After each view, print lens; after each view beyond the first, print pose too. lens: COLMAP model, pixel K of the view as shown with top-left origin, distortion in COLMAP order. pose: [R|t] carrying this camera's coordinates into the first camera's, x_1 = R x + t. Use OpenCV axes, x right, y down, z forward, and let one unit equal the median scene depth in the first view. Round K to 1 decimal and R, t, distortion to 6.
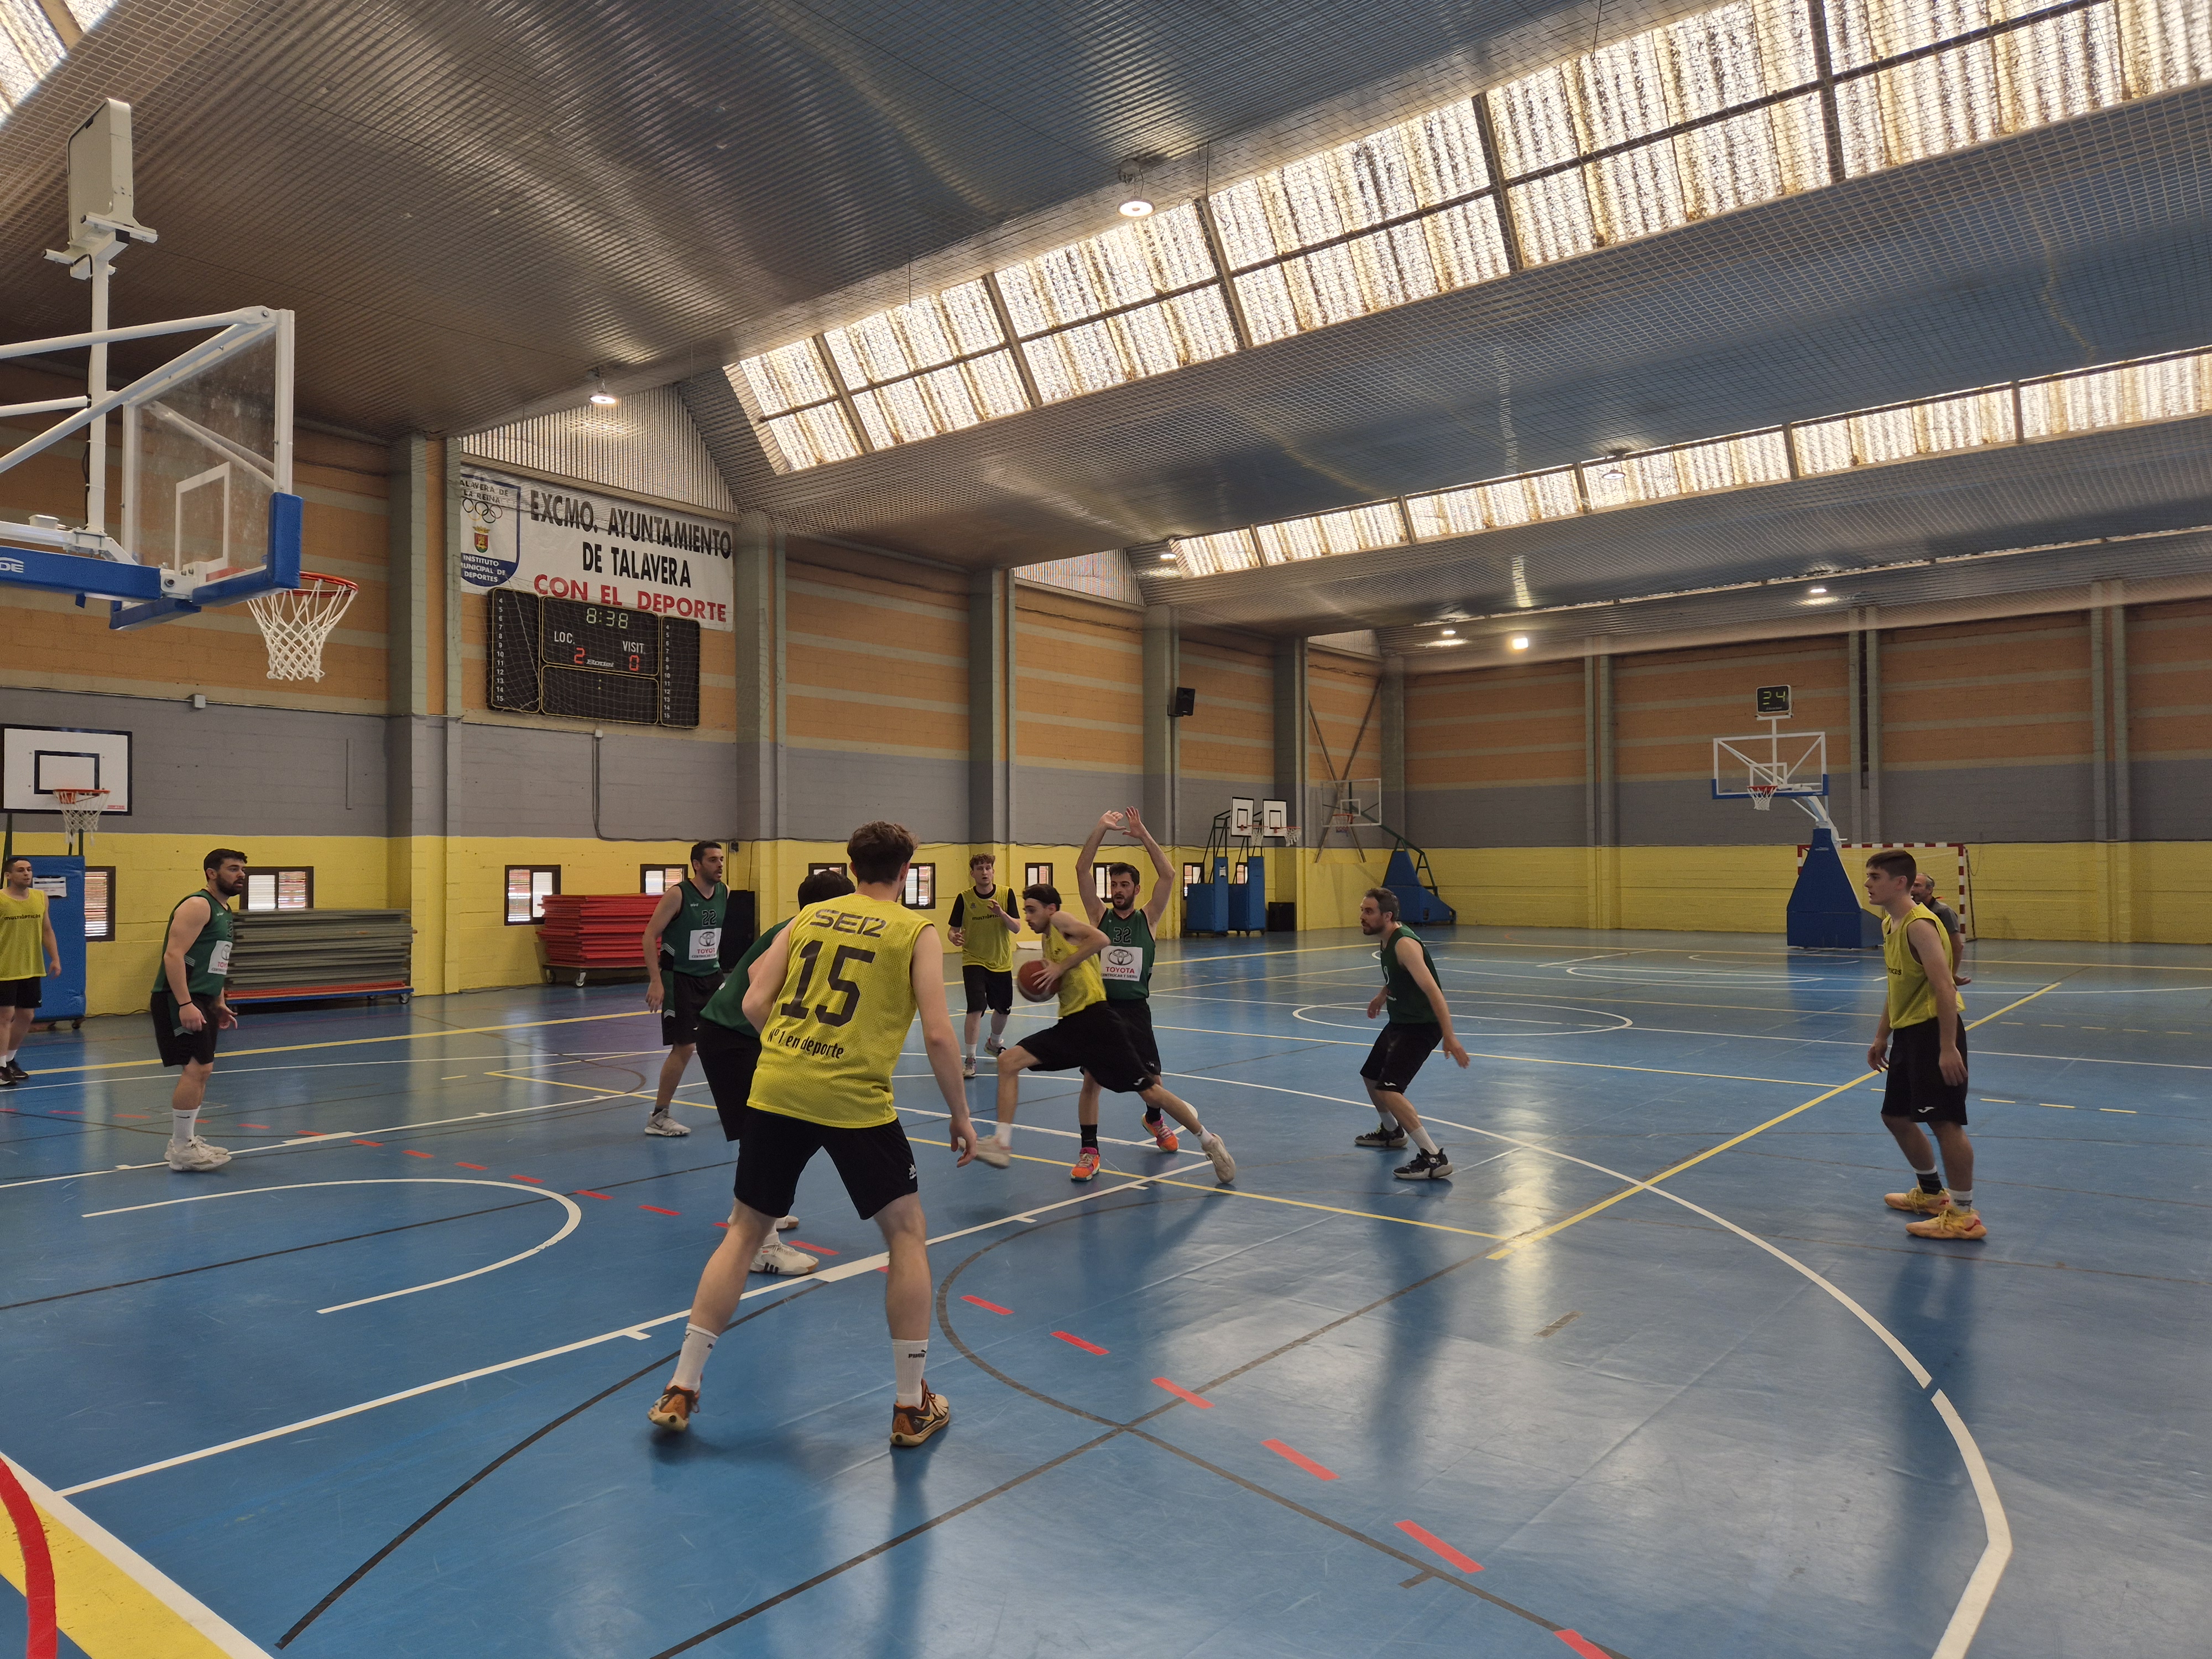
lens RADIAL K [[1477.6, 0, 1071.4], [0, 1477.6, 833.2], [0, 0, 1]] dist [0.086871, -0.071178]
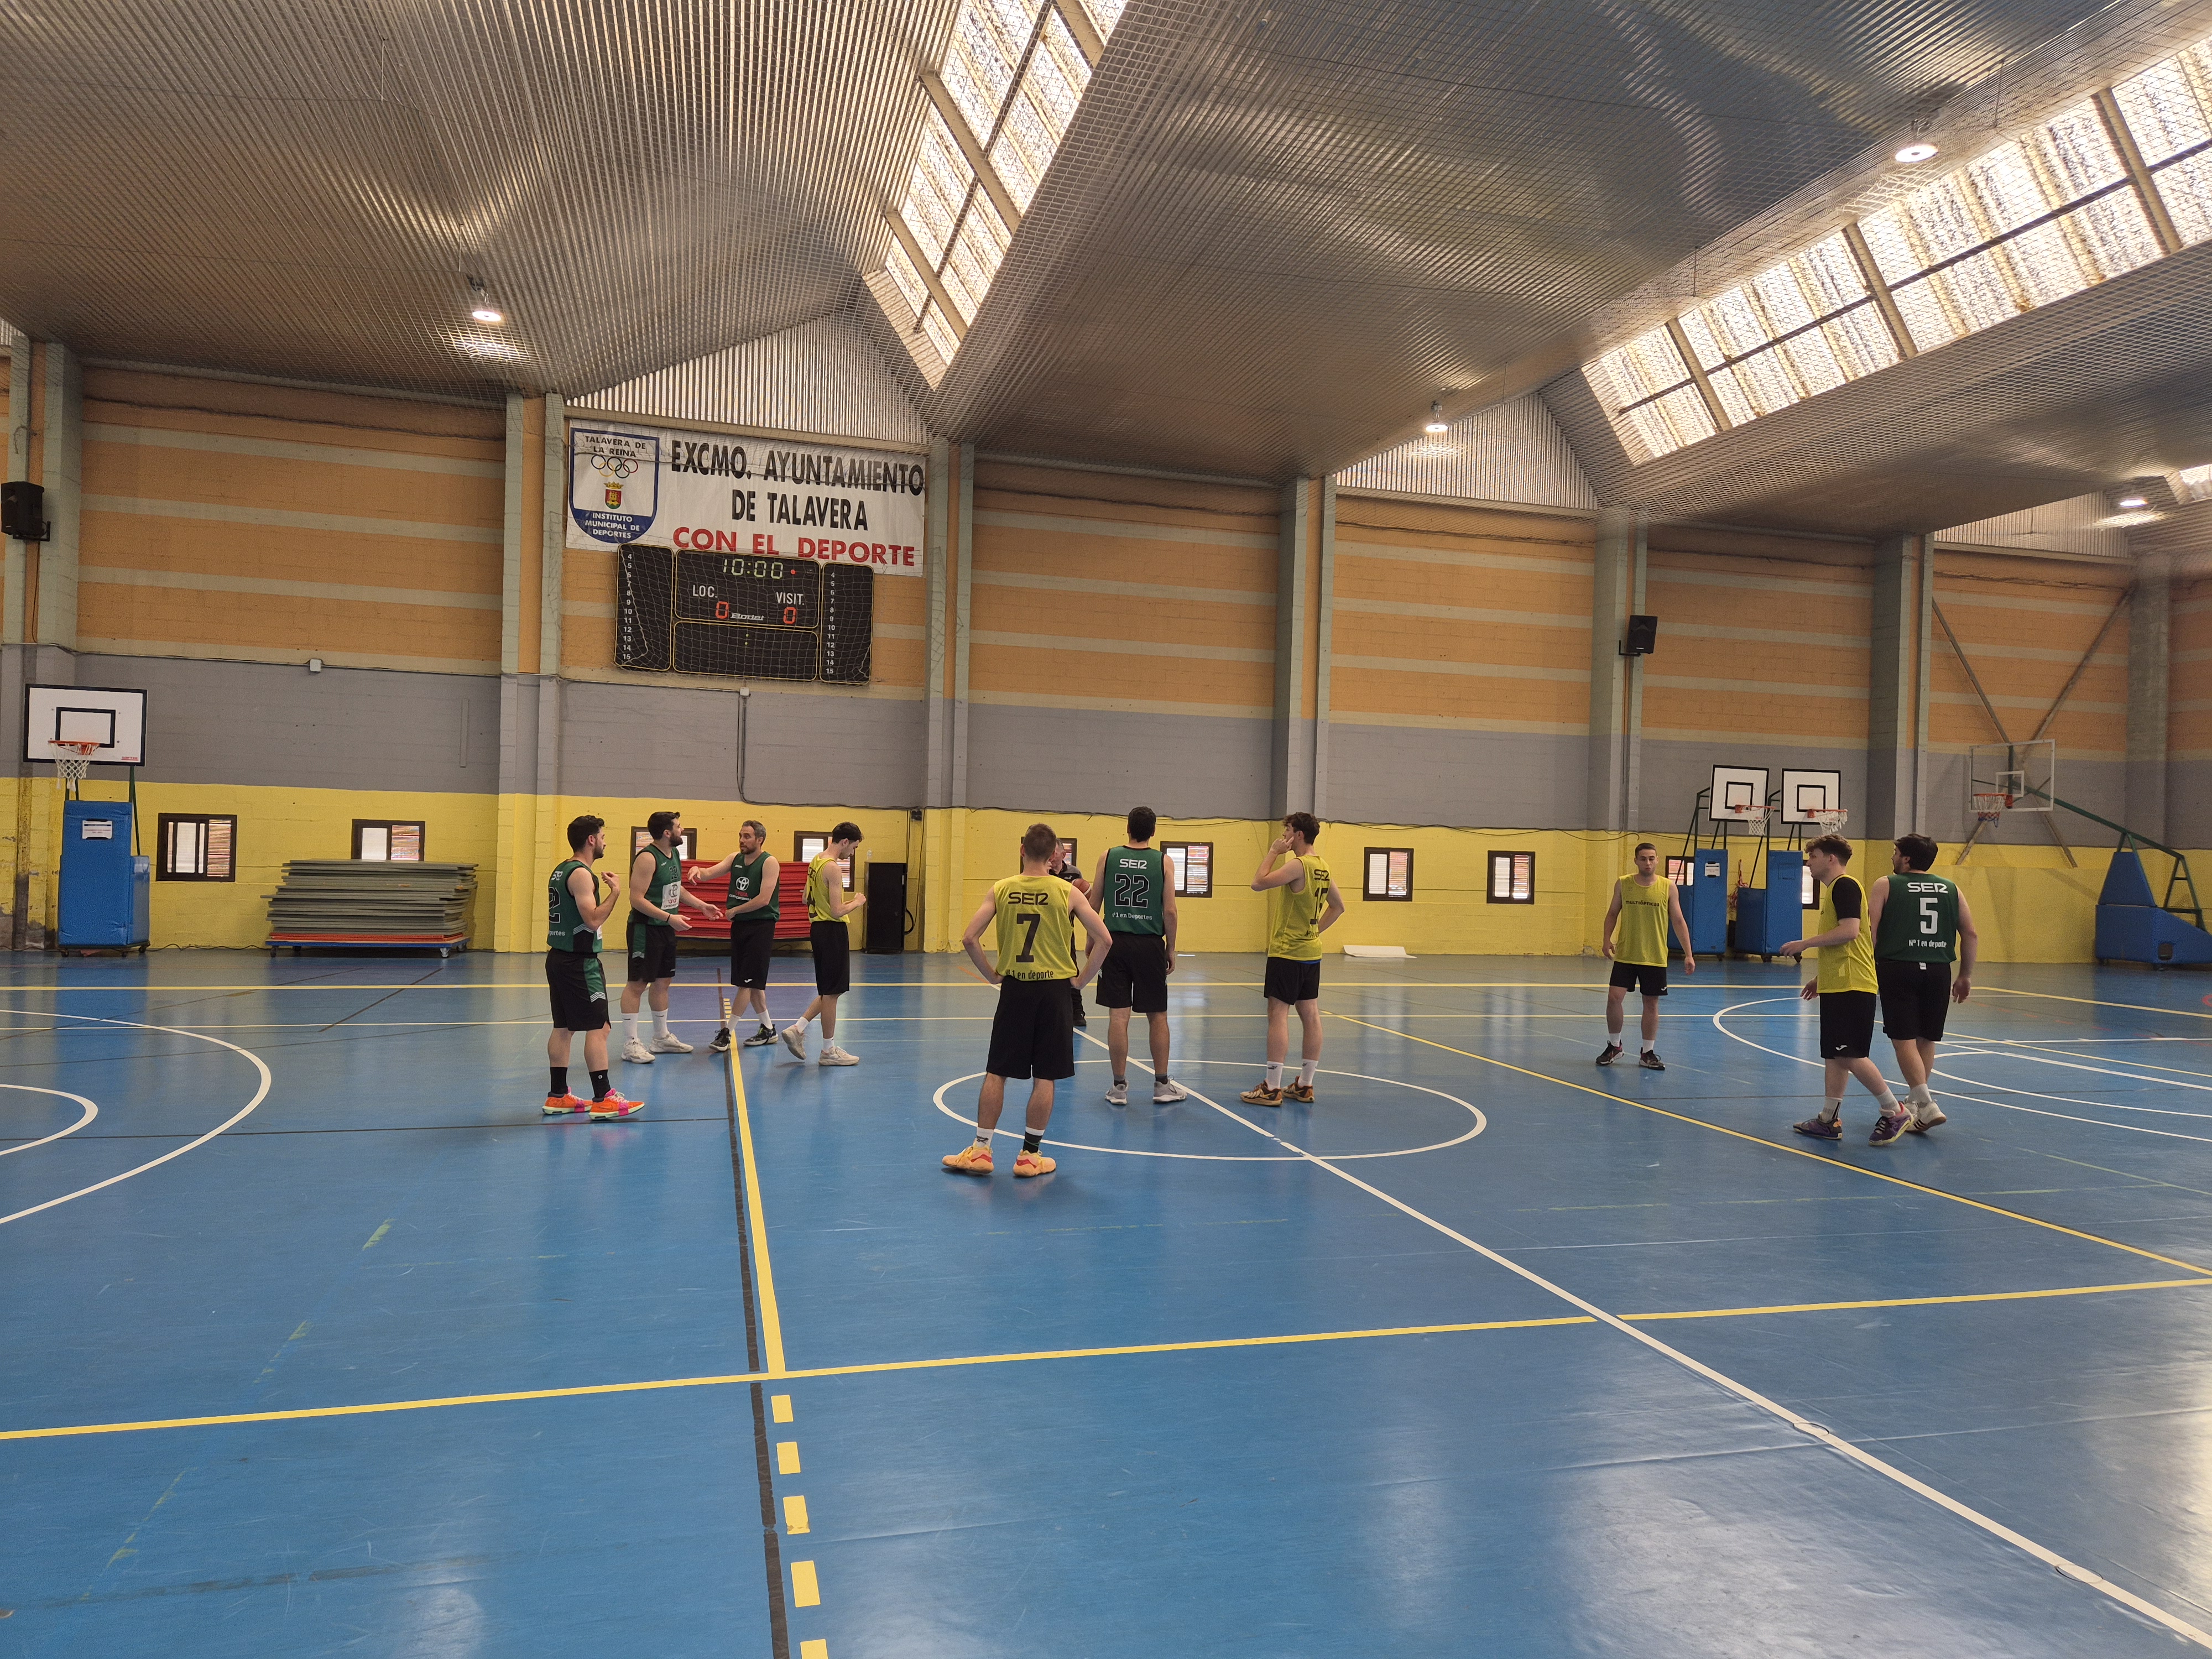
lens RADIAL K [[1477.6, 0, 1106.7], [0, 1477.6, 836.9], [0, 0, 1]] dist [0.086871, -0.071178]
pose [[0.820412, 0.025164, -0.571219, 0.407171], [-0.019389, 0.999681, 0.016192, 0.005686], [0.571444, -0.002208, 0.820638, 0.349977]]
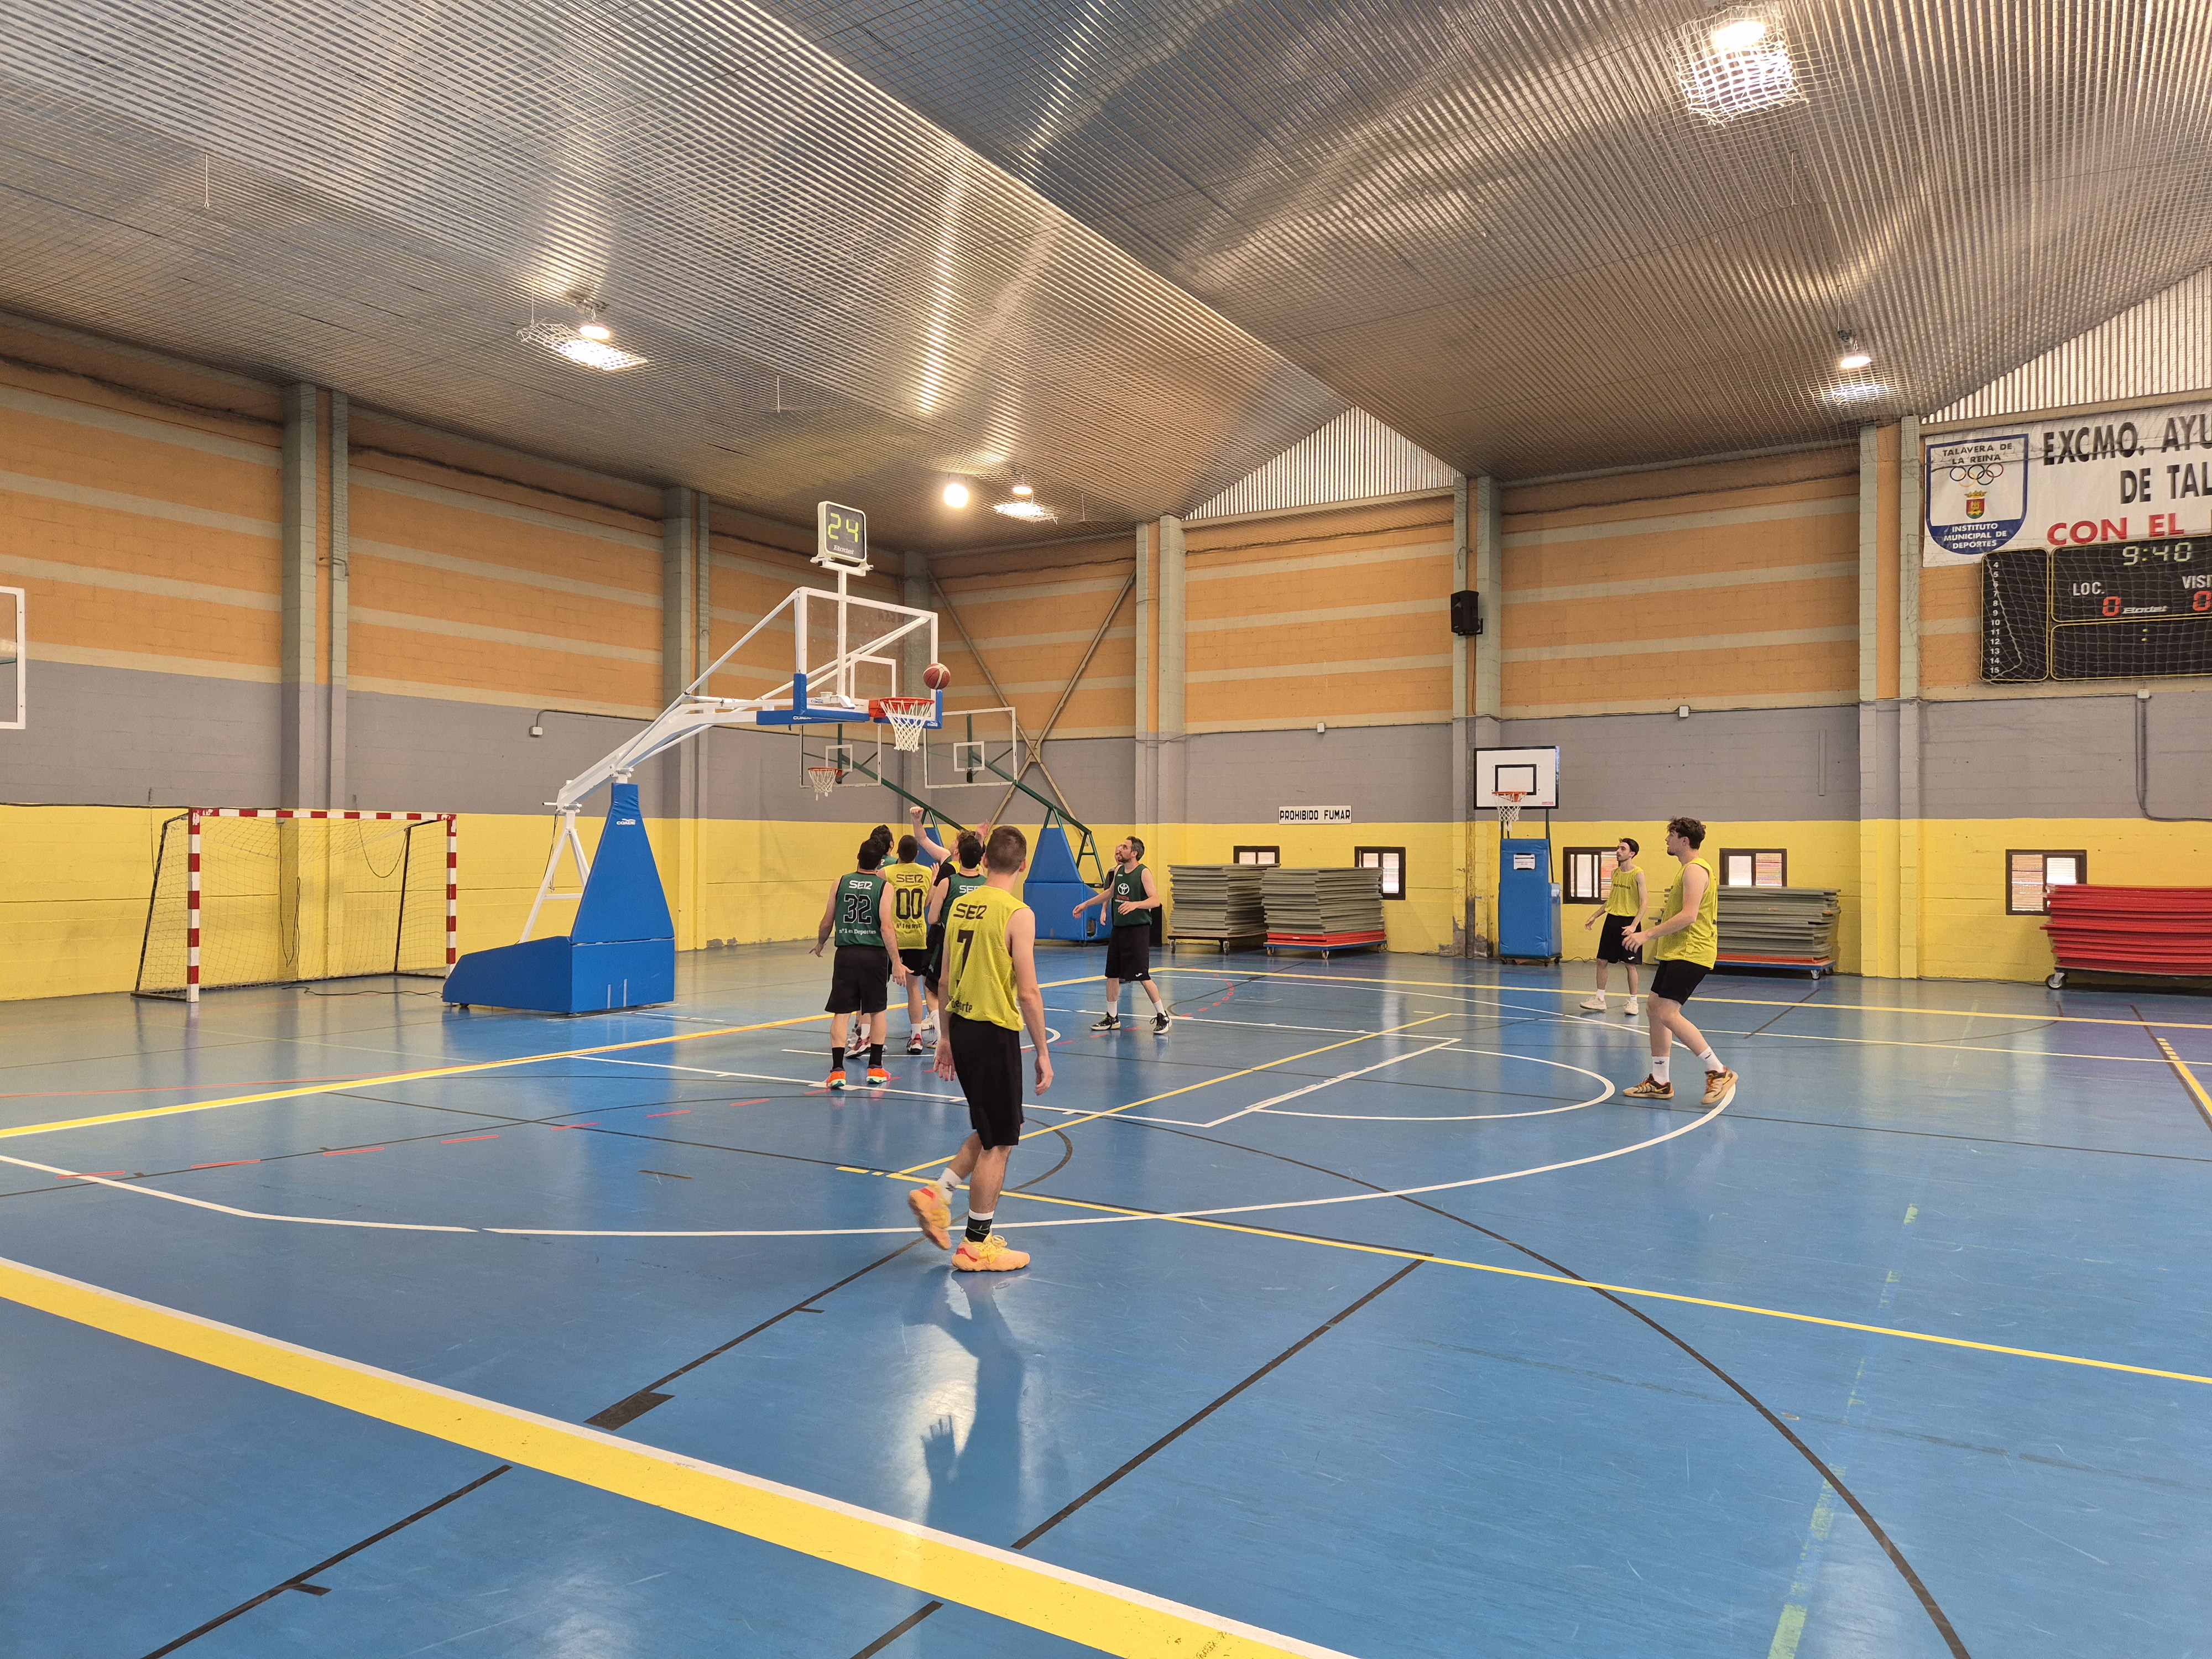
lens RADIAL K [[1477.6, 0, 1113.7], [0, 1477.6, 822.6], [0, 0, 1]] dist [0.086871, -0.071178]
pose [[0.153241, -0.011030, -0.988127, 0.427767], [0.015461, 0.999842, -0.008763, 0.003966], [0.988068, -0.013935, 0.153387, 0.291166]]
